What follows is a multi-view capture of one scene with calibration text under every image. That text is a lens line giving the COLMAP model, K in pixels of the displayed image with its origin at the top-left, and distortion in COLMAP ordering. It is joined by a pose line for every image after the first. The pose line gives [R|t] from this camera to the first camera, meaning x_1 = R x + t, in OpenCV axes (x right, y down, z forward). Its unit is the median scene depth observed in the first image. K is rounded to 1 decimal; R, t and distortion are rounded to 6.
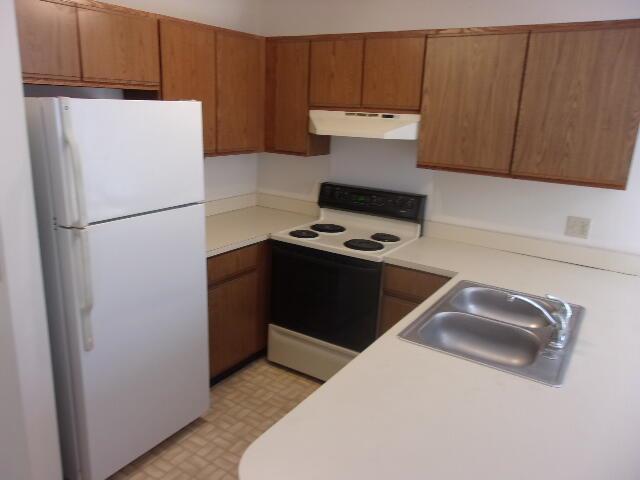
lens RADIAL K [[511.6, 0, 320.0], [0, 511.6, 240.0], [0, 0, 1]] dist [0.012109, 0.004999]
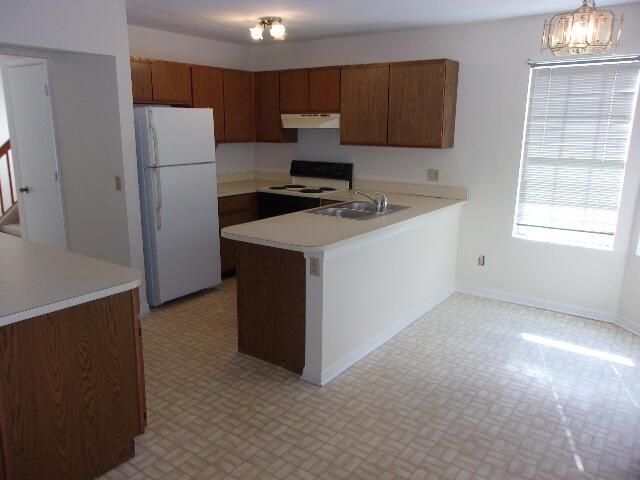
lens RADIAL K [[505.7, 0, 318.9], [0, 505.7, 248.1], [0, 0, 1]] dist [-0.008442, -0.000851]
pose [[0.997286, -0.020037, -0.070846, 0.232230], [0.018490, 0.999577, -0.022430, 0.242731], [0.071266, 0.021059, 0.997235, -0.685889]]
